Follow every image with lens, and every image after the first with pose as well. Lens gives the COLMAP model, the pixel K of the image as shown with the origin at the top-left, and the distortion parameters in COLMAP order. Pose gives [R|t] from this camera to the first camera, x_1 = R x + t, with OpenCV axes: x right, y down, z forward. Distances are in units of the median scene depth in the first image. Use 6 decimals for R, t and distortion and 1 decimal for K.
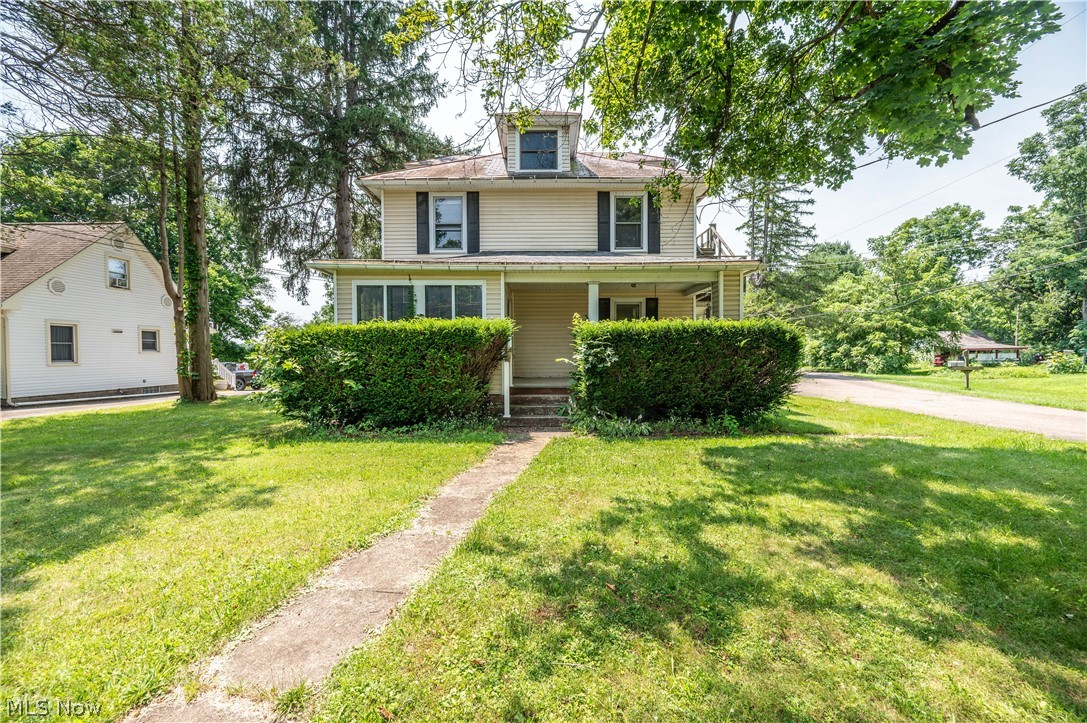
lens RADIAL K [[432.5, 0, 545.8], [0, 432.5, 361.2], [0, 0, 1]] dist [-0.000969, -0.000032]
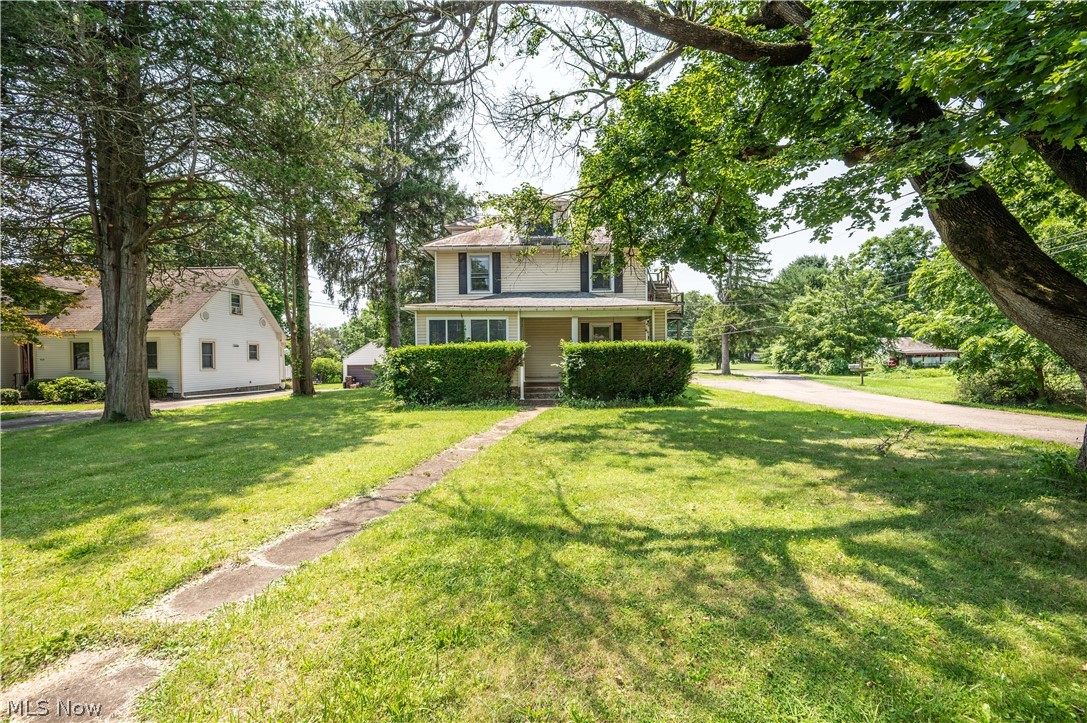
lens RADIAL K [[432.5, 0, 545.8], [0, 432.5, 361.2], [0, 0, 1]] dist [-0.000969, -0.000032]
pose [[0.999943, -0.005112, -0.009383, 0.012970], [0.005018, 0.999938, -0.009946, -0.001471], [0.009433, 0.009898, 0.999907, -0.482873]]
